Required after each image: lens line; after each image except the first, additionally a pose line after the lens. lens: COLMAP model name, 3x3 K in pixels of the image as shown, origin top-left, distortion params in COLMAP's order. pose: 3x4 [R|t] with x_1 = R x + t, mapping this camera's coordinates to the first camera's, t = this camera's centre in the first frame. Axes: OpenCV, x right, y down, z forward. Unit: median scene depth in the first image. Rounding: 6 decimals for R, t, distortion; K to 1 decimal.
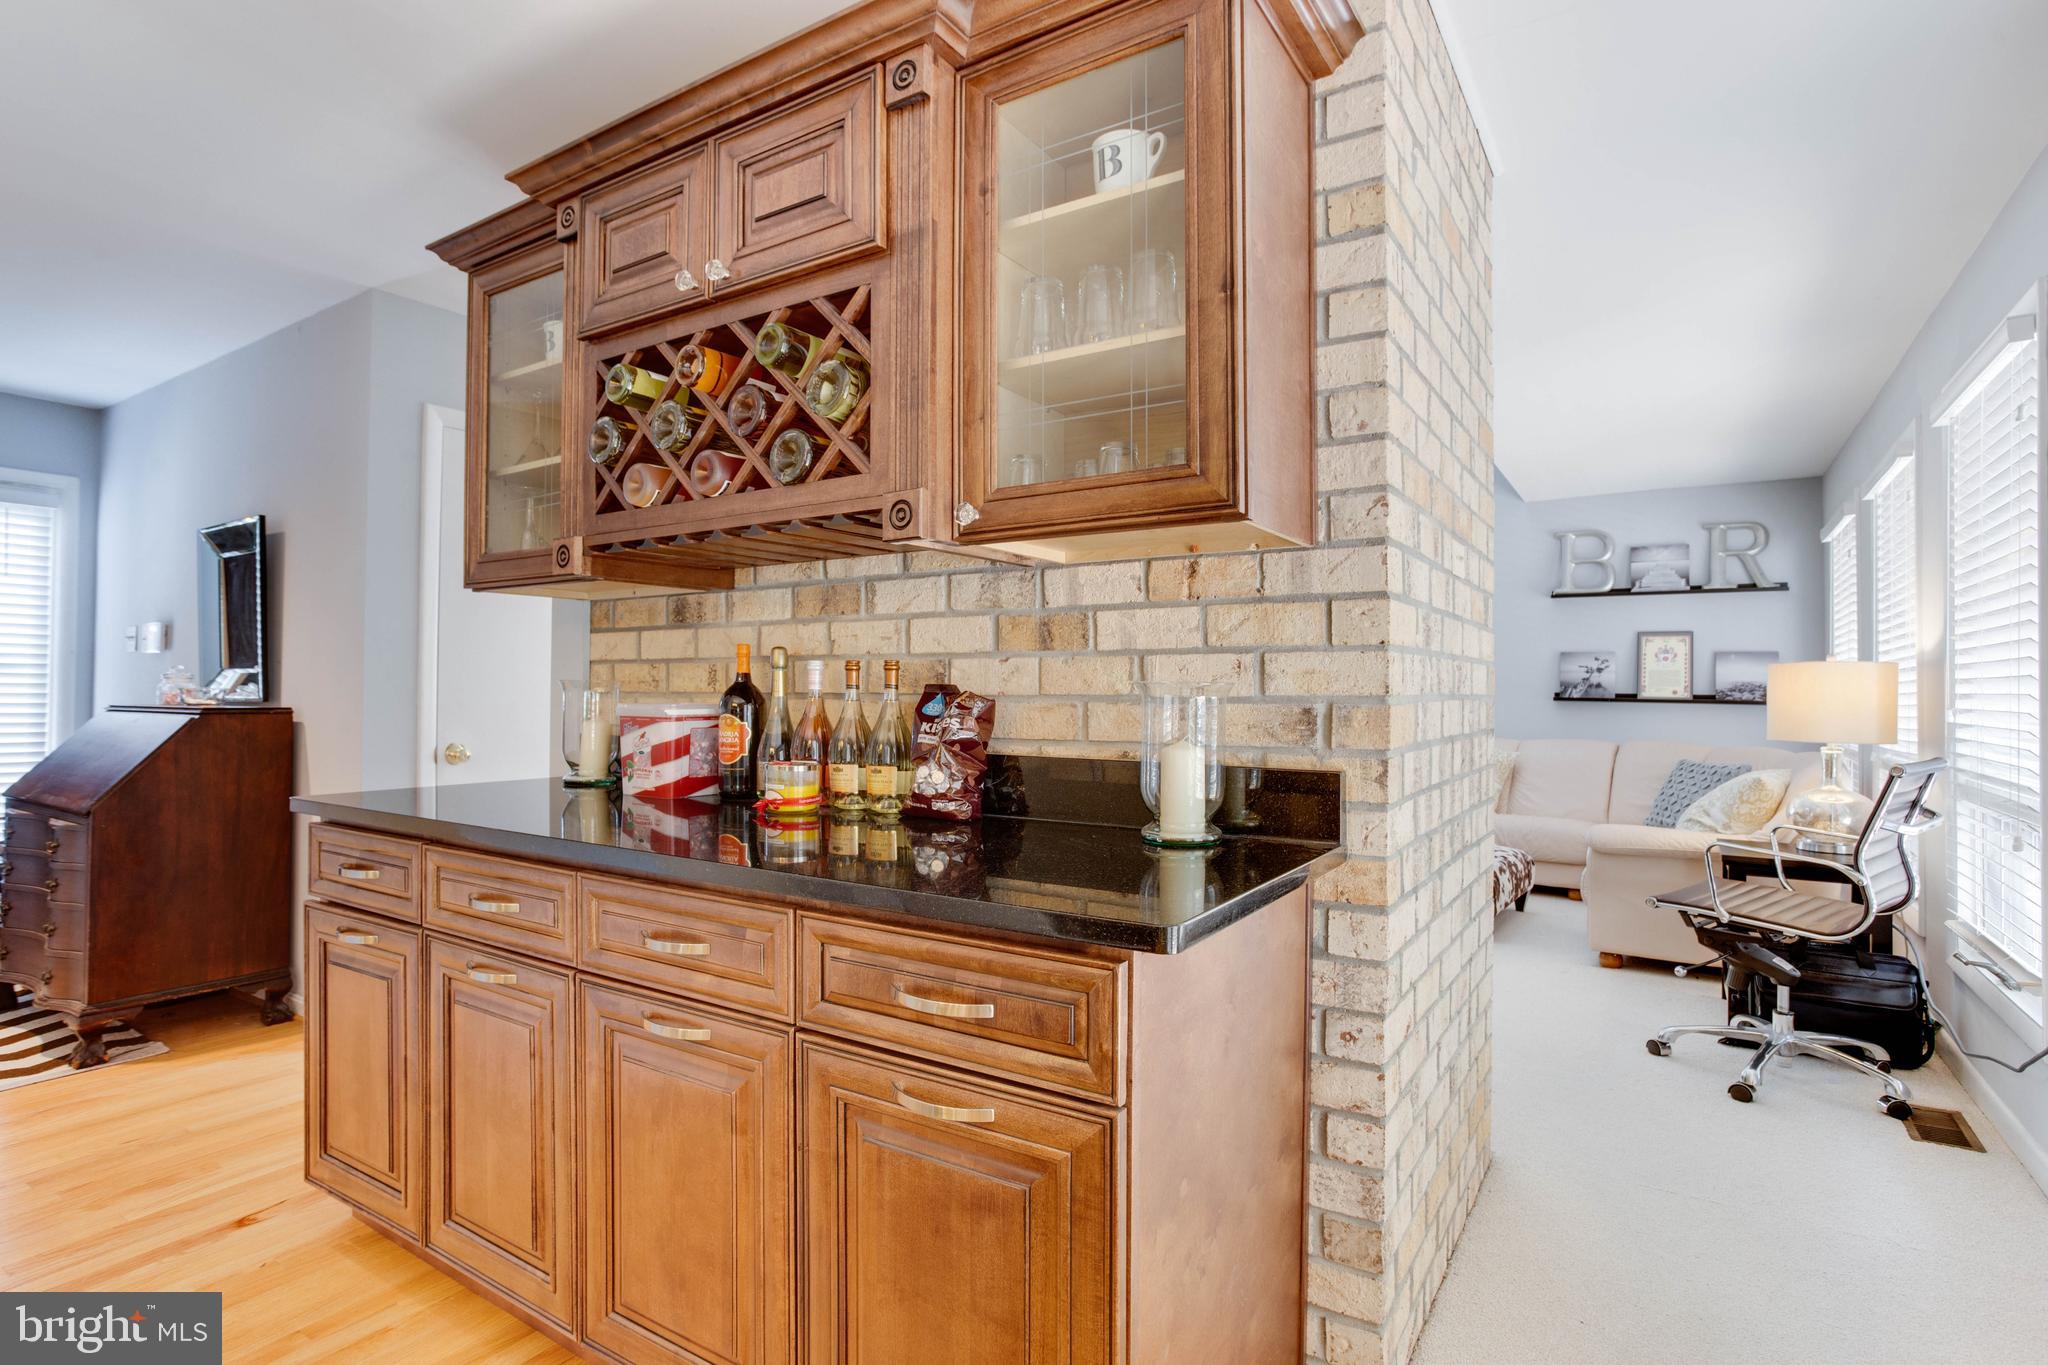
lens RADIAL K [[1001.3, 0, 1037.1], [0, 1001.3, 682.6], [0, 0, 1]] dist [-0.051603, 0.033478]
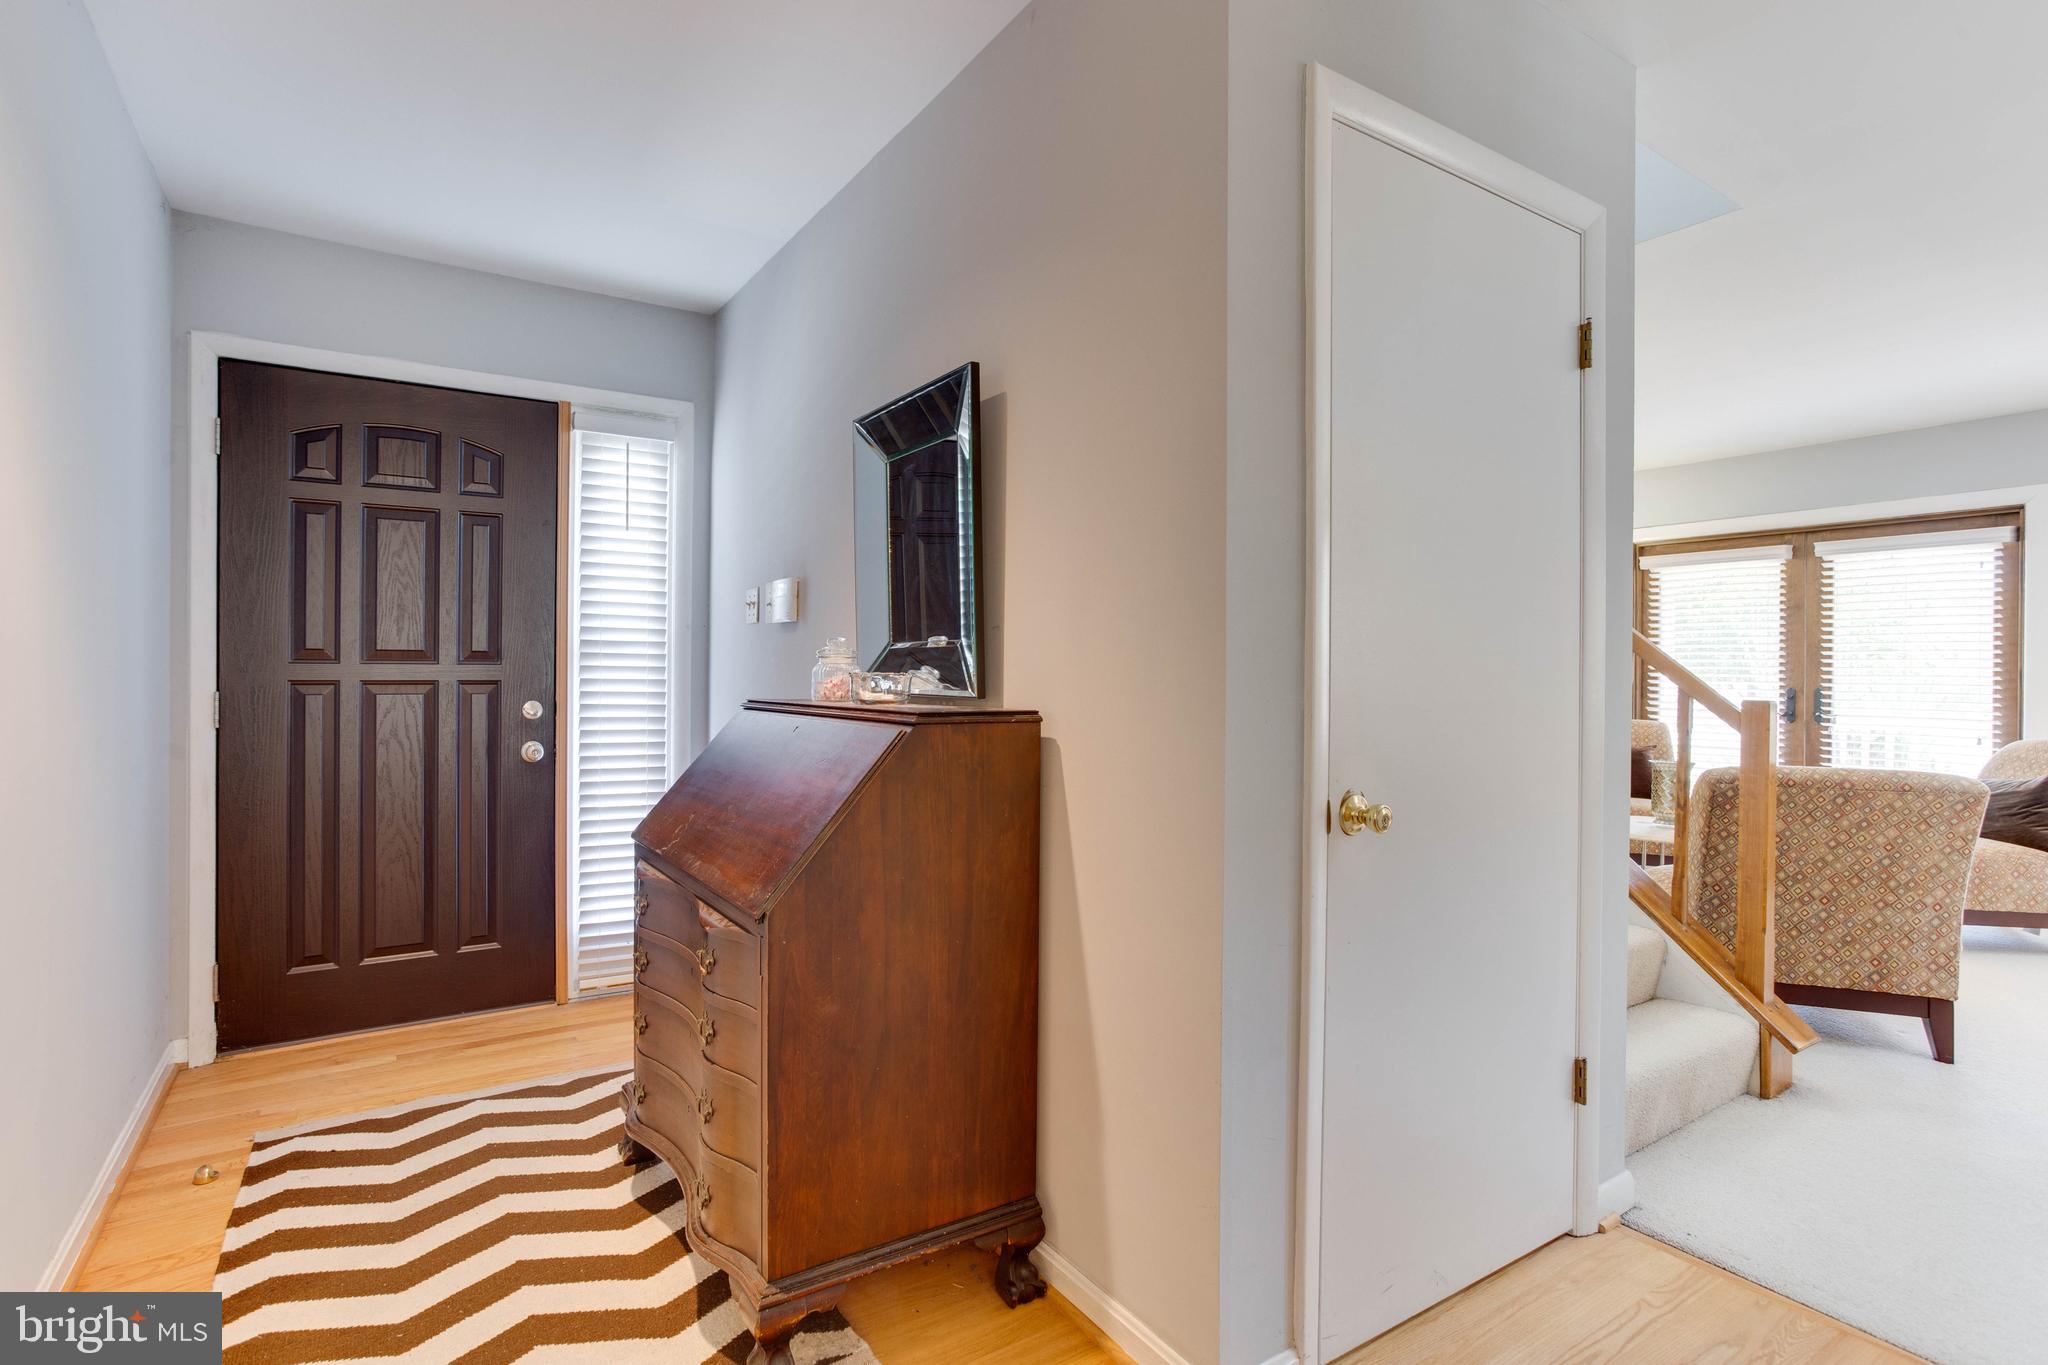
lens RADIAL K [[1001.3, 0, 1037.1], [0, 1001.3, 682.6], [0, 0, 1]] dist [-0.051603, 0.033478]
pose [[0.919325, 0.005556, -0.393459, -0.566197], [0.000786, 0.999872, 0.015955, 0.001080], [0.393498, -0.014977, 0.919204, 0.520655]]
